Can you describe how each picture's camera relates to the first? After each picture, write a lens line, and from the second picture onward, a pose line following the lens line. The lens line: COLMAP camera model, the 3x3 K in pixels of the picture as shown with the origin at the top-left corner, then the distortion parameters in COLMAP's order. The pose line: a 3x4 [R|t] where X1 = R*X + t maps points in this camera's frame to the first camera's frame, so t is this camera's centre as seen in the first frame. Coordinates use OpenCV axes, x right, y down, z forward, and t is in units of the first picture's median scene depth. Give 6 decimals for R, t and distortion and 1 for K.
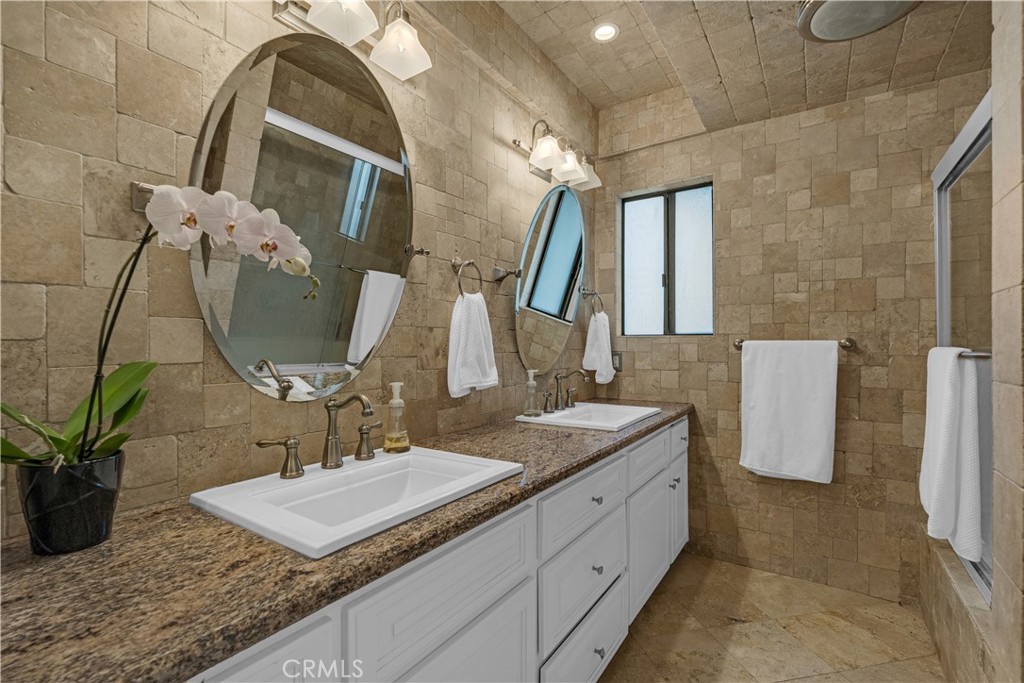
lens RADIAL K [[455.4, 0, 512.7], [0, 455.4, 342.2], [0, 0, 1]] dist [-0.002651, -0.000795]
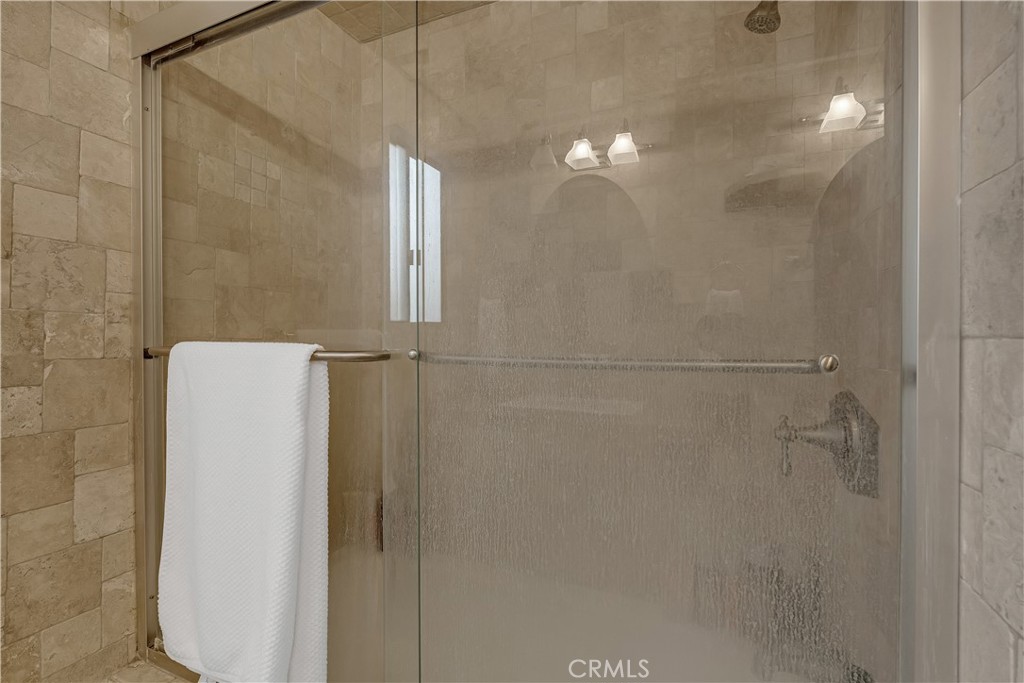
lens RADIAL K [[455.4, 0, 512.8], [0, 455.4, 337.5], [0, 0, 1]] dist [-0.002651, -0.000795]
pose [[-0.195766, -0.004092, 0.980642, 0.289779], [-0.003799, 0.999987, 0.003415, 0.002406], [-0.980643, -0.003057, -0.195779, 0.634131]]
